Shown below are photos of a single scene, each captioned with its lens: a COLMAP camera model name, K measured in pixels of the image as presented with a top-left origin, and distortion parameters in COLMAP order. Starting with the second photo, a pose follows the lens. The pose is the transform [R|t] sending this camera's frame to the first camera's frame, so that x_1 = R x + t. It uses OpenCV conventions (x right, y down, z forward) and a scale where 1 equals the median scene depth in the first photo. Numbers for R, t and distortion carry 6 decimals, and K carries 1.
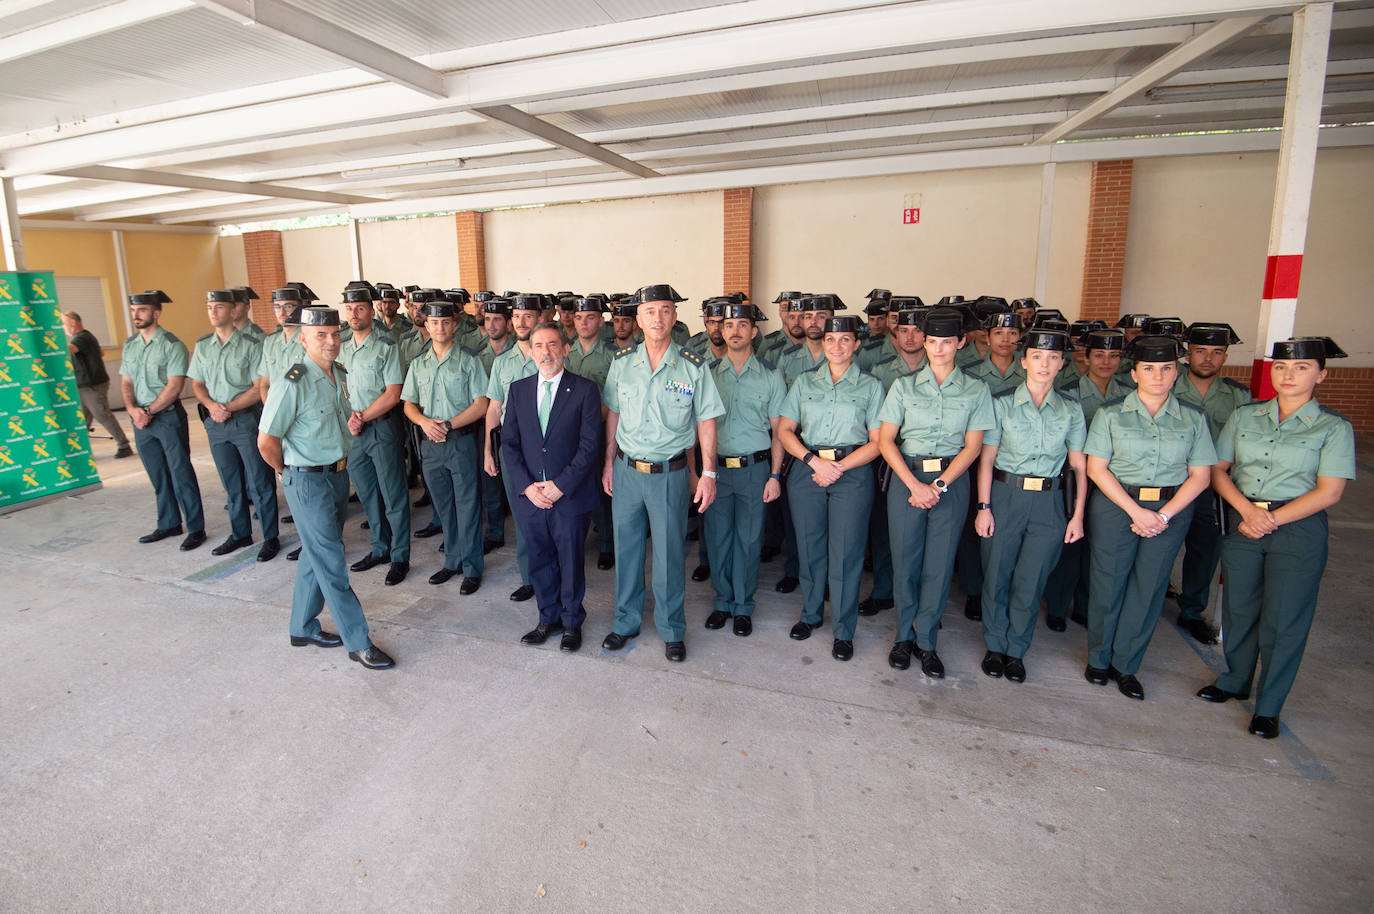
lens RADIAL K [[707.1, 0, 636.6], [0, 707.1, 446.2], [0, 0, 1]] dist [-0.026547, -0.000338]
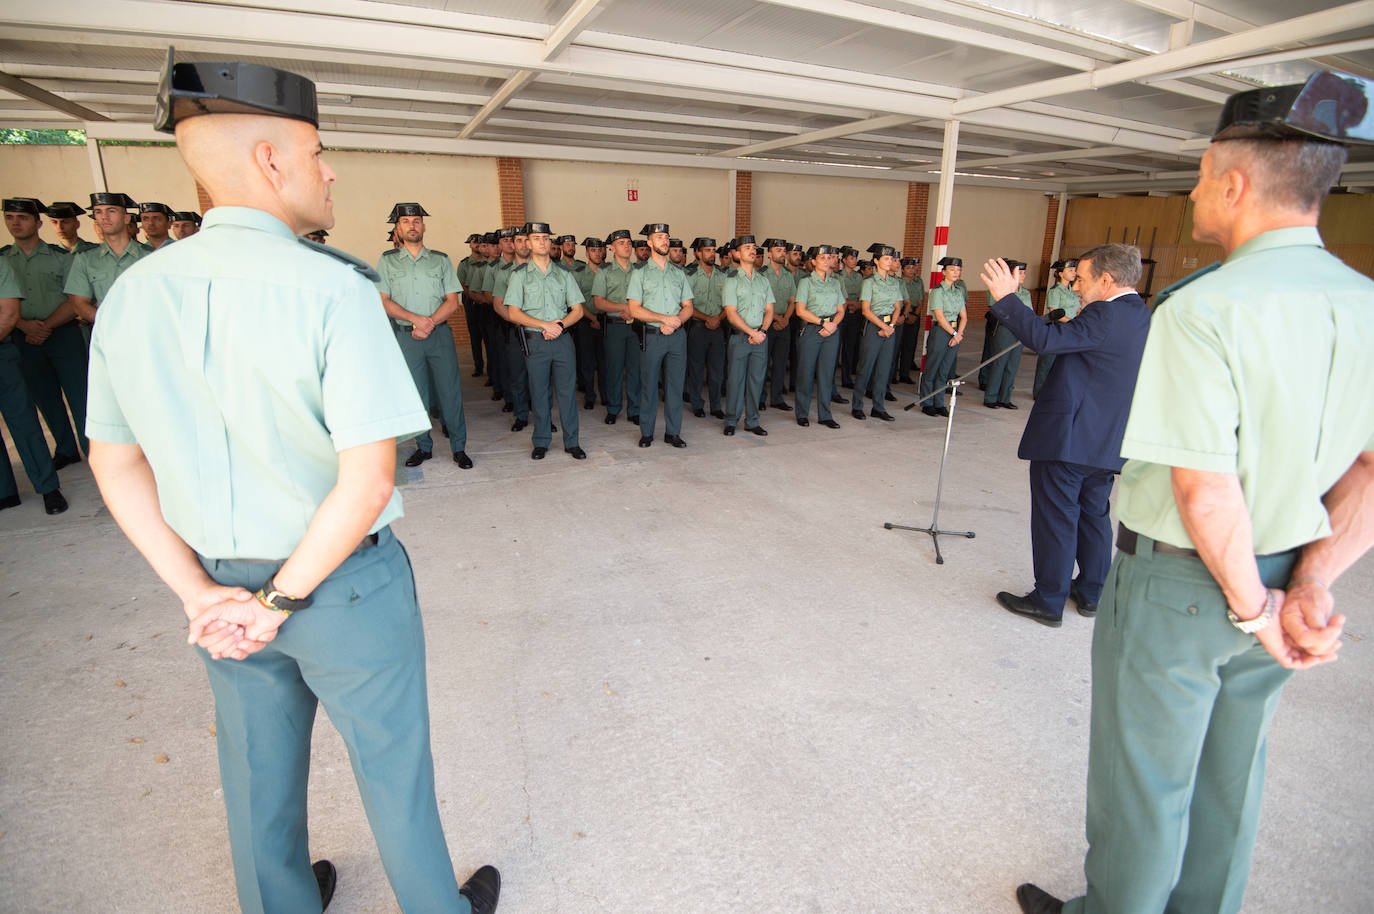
lens RADIAL K [[640.3, 0, 669.3], [0, 640.3, 458.0], [0, 0, 1]] dist [-0.028397, -0.005143]
pose [[0.719403, -0.177117, 0.671631, -0.982450], [0.130333, 0.984189, 0.119939, 0.091537], [-0.682255, 0.001252, 0.731113, 0.032020]]
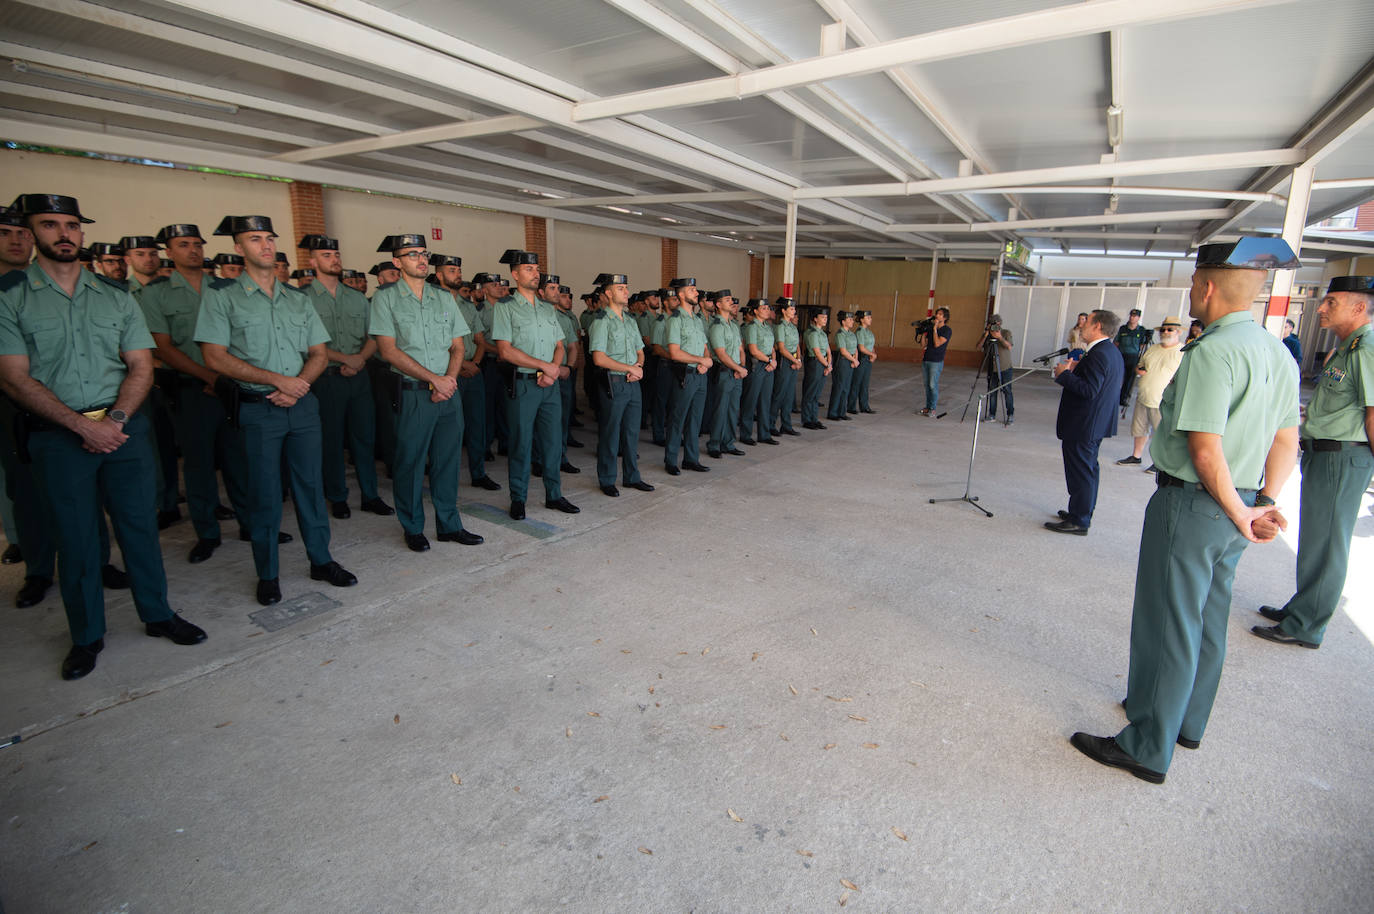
lens RADIAL K [[640.3, 0, 688.2], [0, 640.3, 448.4], [0, 0, 1]] dist [-0.028397, -0.005143]
pose [[0.248175, -0.178609, 0.952107, -1.447330], [0.180882, 0.974114, 0.135589, -0.019377], [-0.951678, 0.138569, 0.274058, 0.545958]]
